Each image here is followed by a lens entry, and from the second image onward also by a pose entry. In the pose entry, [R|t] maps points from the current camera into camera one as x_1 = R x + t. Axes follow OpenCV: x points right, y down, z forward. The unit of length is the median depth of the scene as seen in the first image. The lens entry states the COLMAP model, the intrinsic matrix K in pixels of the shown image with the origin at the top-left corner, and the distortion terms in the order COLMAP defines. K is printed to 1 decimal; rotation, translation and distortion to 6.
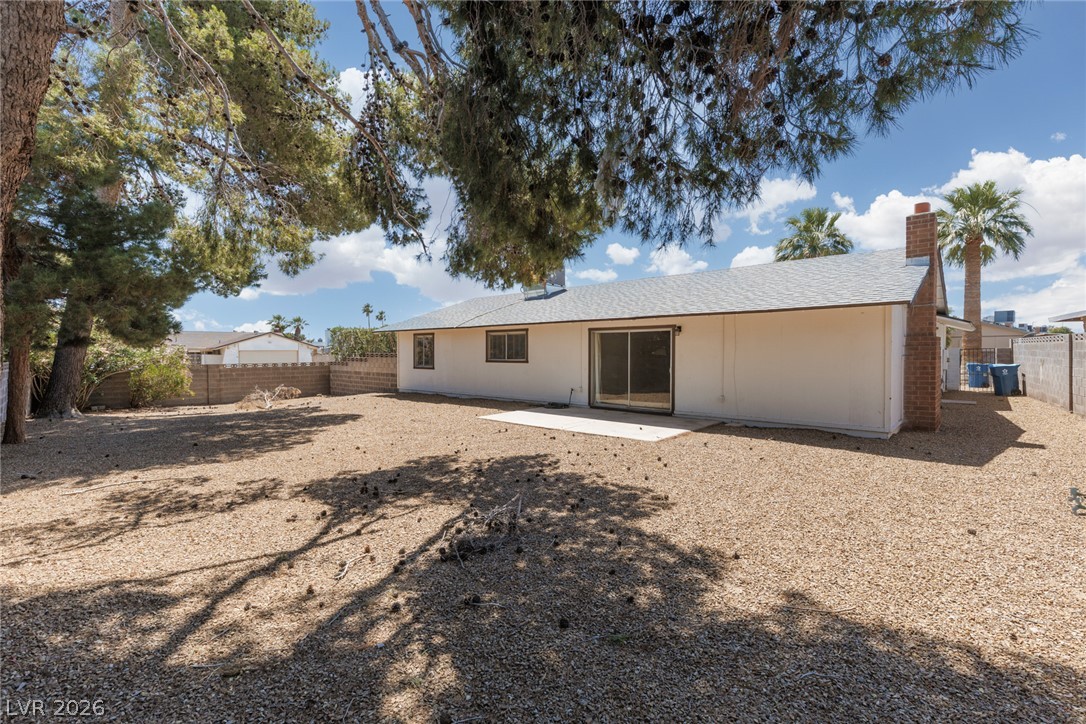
lens RADIAL K [[484.3, 0, 545.1], [0, 484.3, 358.5], [0, 0, 1]] dist [0.002764, -0.000340]
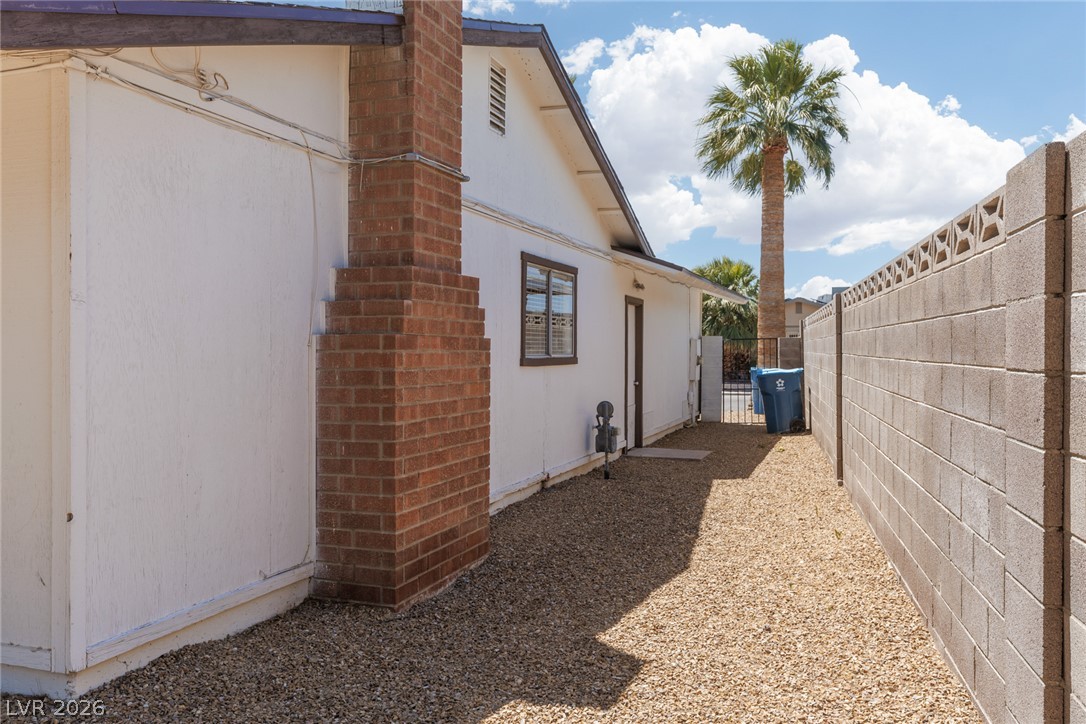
lens RADIAL K [[900.2, 0, 542.8], [0, 900.2, 361.0], [0, 0, 1]] dist [-0.009975, -0.002506]
pose [[0.915315, -0.000737, 0.402739, 0.645993], [0.003249, 0.999979, -0.005553, 0.013193], [-0.402726, 0.006392, 0.915298, 0.471784]]
